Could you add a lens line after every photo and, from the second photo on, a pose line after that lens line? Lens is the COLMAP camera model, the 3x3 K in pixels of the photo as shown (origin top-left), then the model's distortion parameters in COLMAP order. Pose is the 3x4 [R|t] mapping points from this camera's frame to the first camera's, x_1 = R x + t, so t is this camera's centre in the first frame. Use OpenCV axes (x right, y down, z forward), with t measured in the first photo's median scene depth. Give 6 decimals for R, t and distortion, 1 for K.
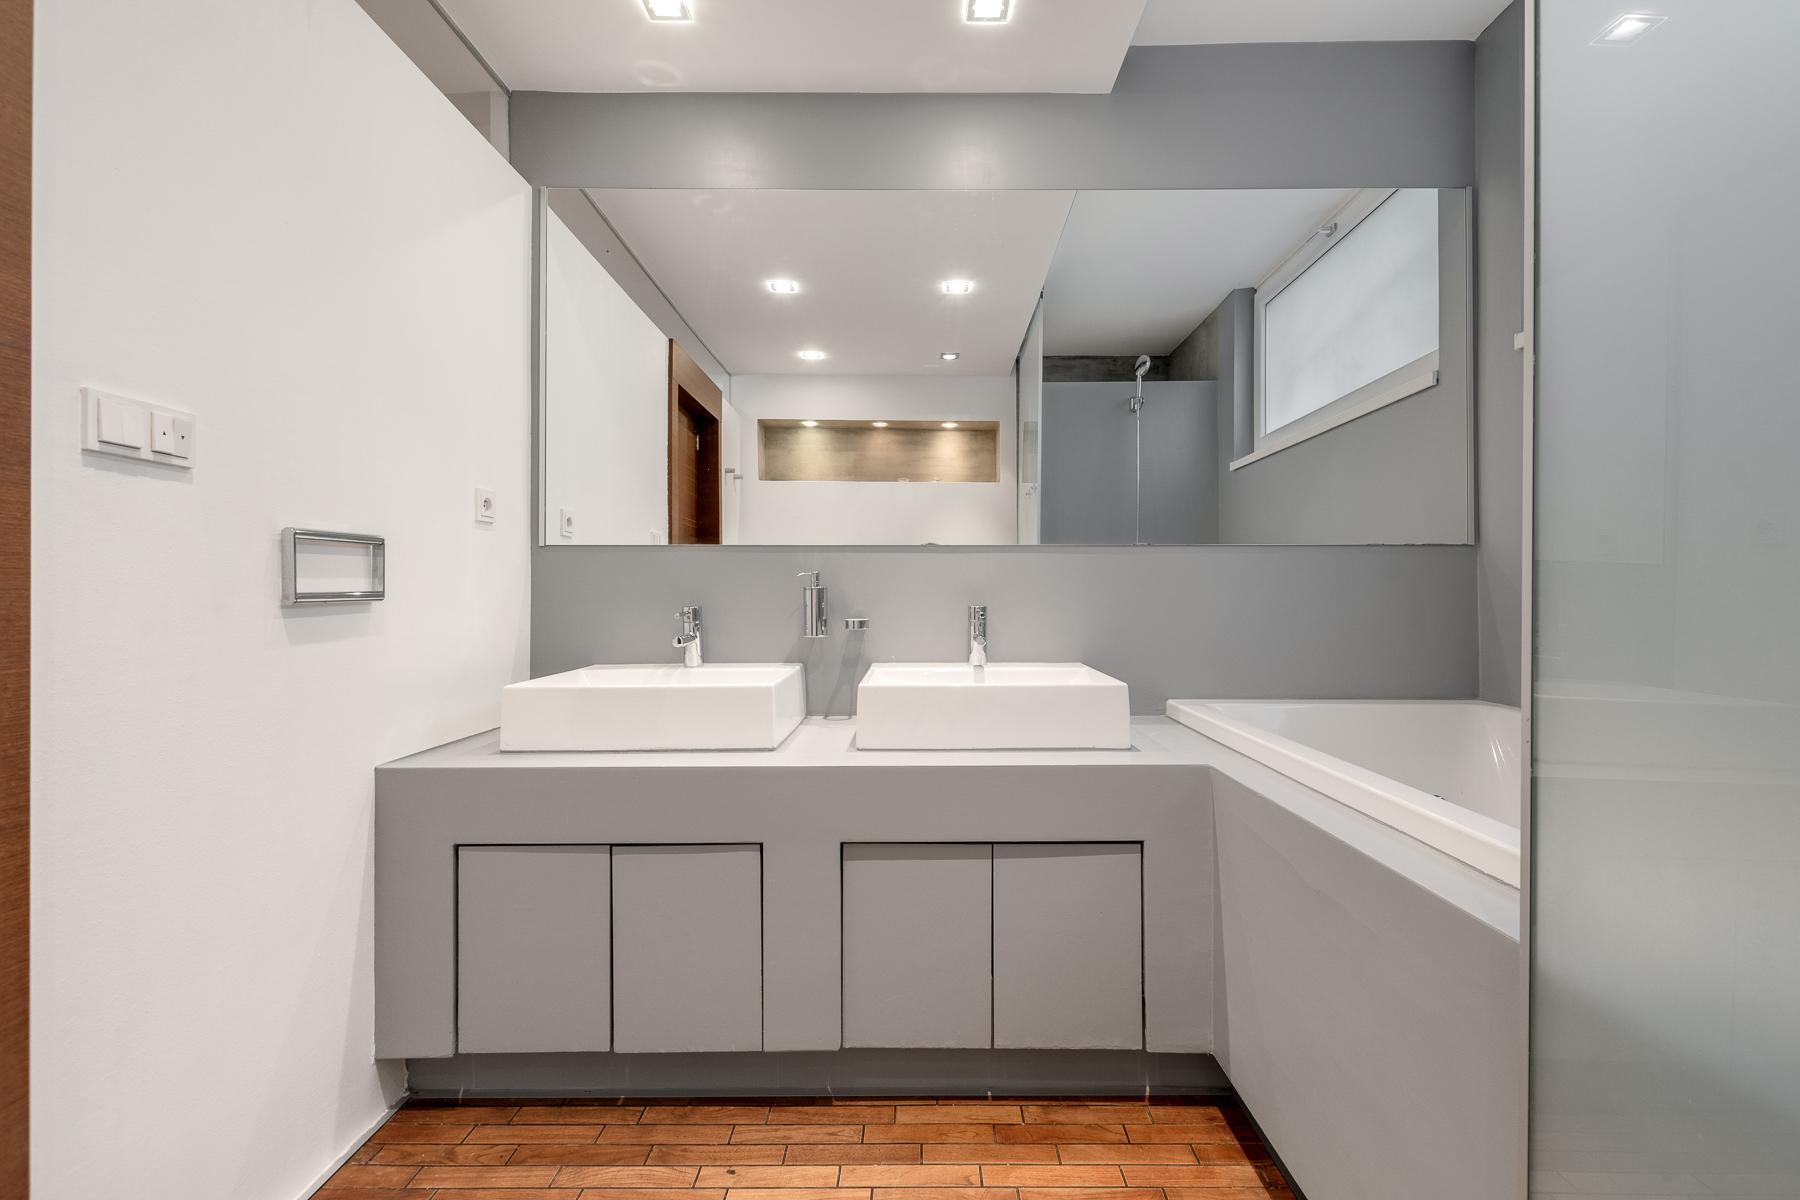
lens RADIAL K [[776.5, 0, 919.4], [0, 776.5, 598.6], [0, 0, 1]] dist [0.001647, -0.000148]
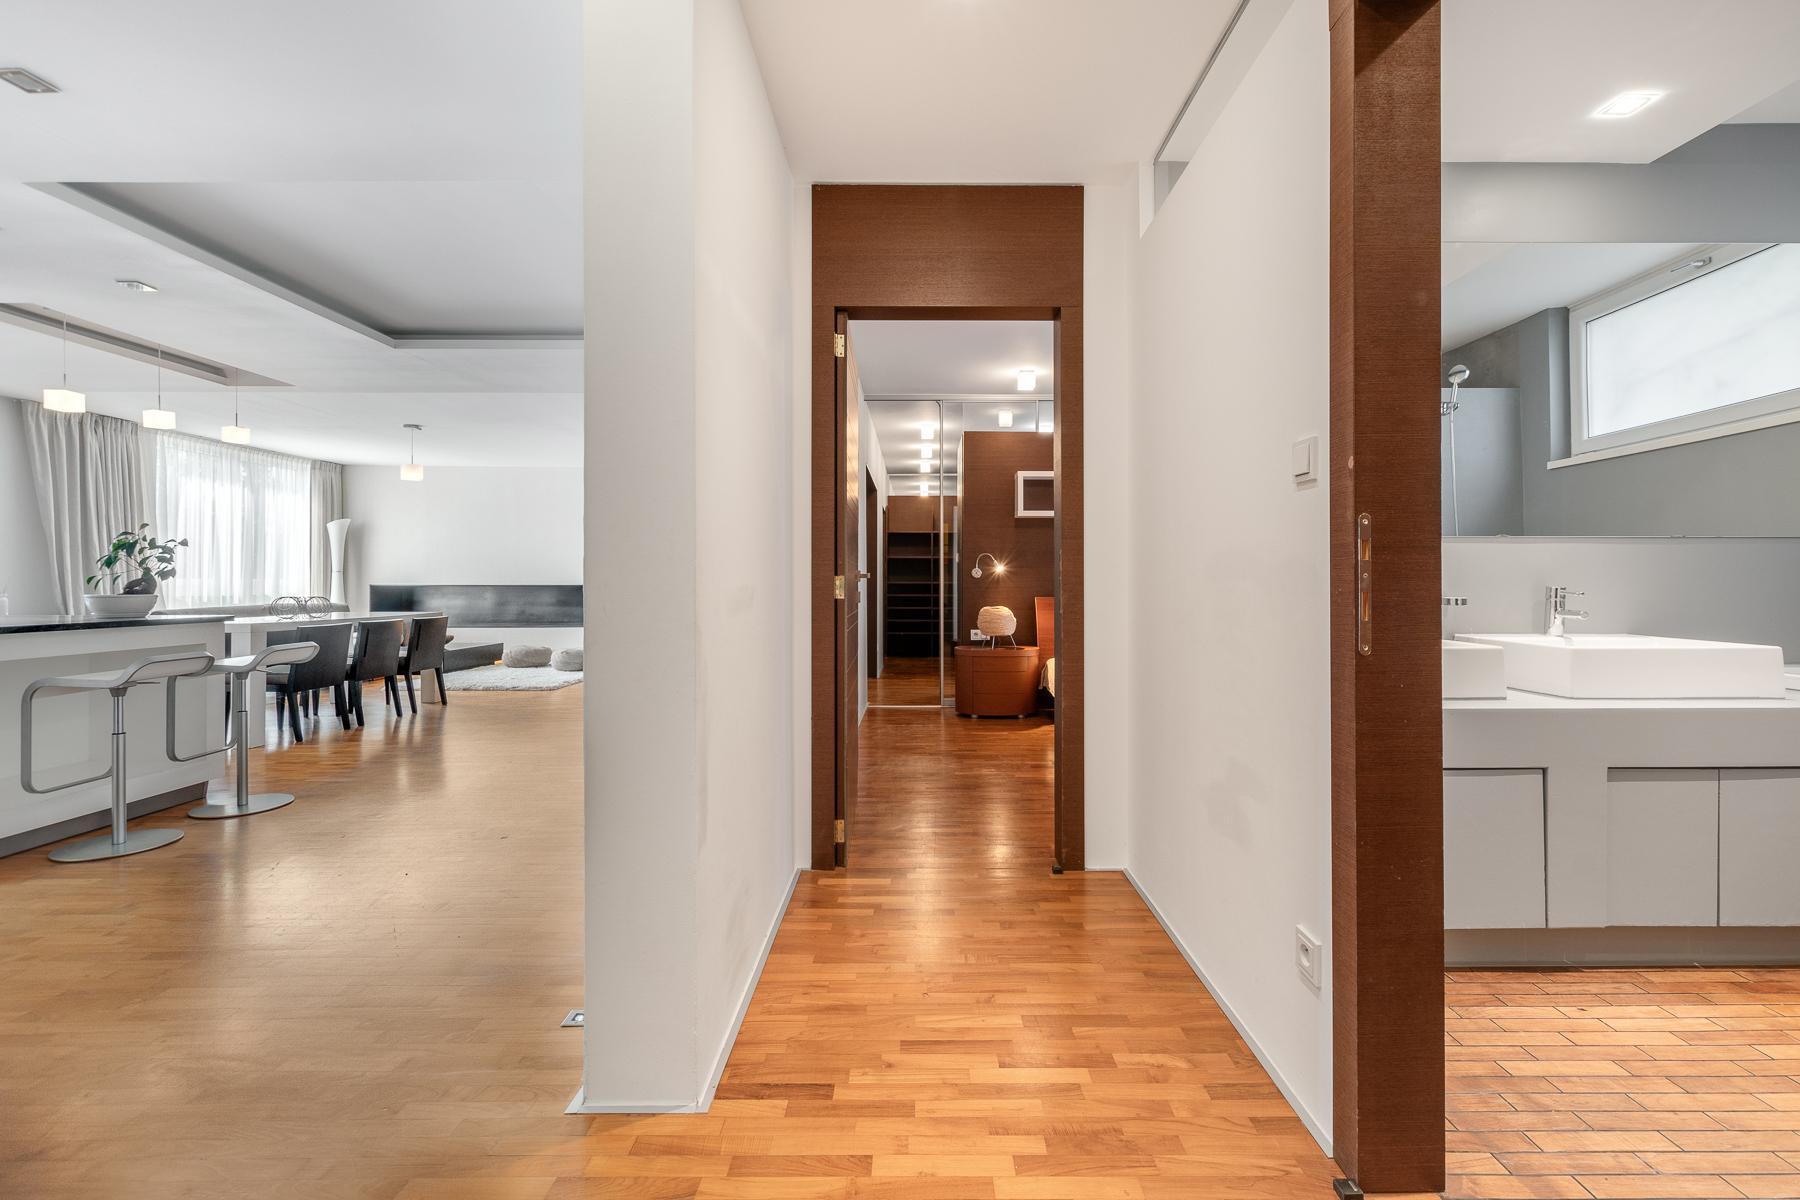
lens RADIAL K [[777.4, 0, 920.3], [0, 777.4, 586.0], [0, 0, 1]] dist [0.004310, -0.000664]
pose [[0.999966, 0.001012, 0.008189, -1.251820], [-0.001038, 0.999994, 0.003254, 0.006848], [-0.008185, -0.003262, 0.999961, -0.294410]]
